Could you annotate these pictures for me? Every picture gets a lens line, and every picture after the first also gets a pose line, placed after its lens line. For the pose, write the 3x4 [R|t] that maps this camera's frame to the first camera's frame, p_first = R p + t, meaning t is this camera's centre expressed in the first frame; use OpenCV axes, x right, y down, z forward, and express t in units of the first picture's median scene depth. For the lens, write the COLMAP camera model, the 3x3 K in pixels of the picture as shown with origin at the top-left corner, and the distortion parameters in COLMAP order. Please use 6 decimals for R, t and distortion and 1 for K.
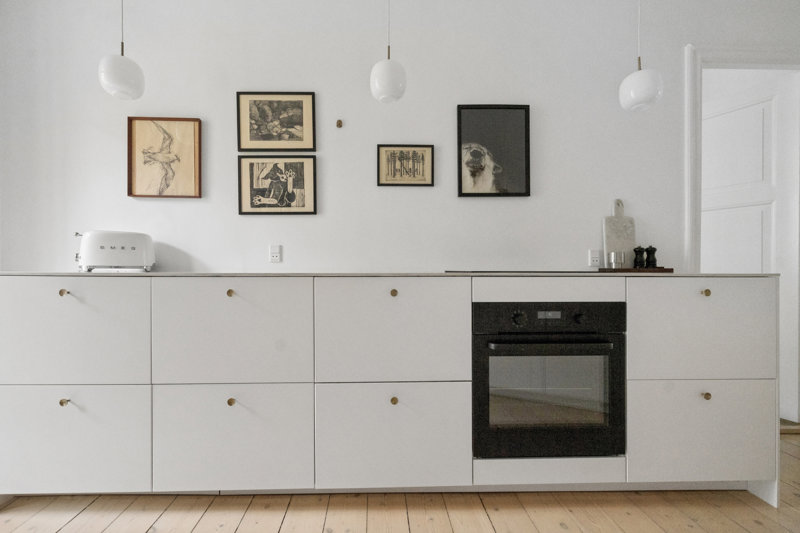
lens RADIAL K [[359.4, 0, 400.0], [0, 359.4, 266.5], [0, 0, 1]] dist [0.000767, 0.000069]
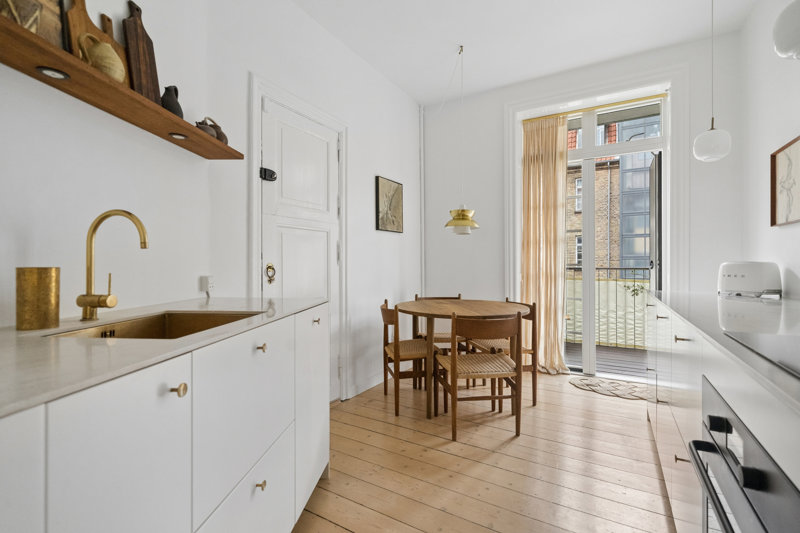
lens RADIAL K [[367.8, 0, 401.8], [0, 367.8, 262.9], [0, 0, 1]] dist [0.001024, 0.000316]
pose [[-0.523702, -0.005030, -0.851886, 0.799846], [0.011083, 0.999858, -0.012717, -0.080471], [0.851829, -0.016101, -0.523572, 0.606498]]
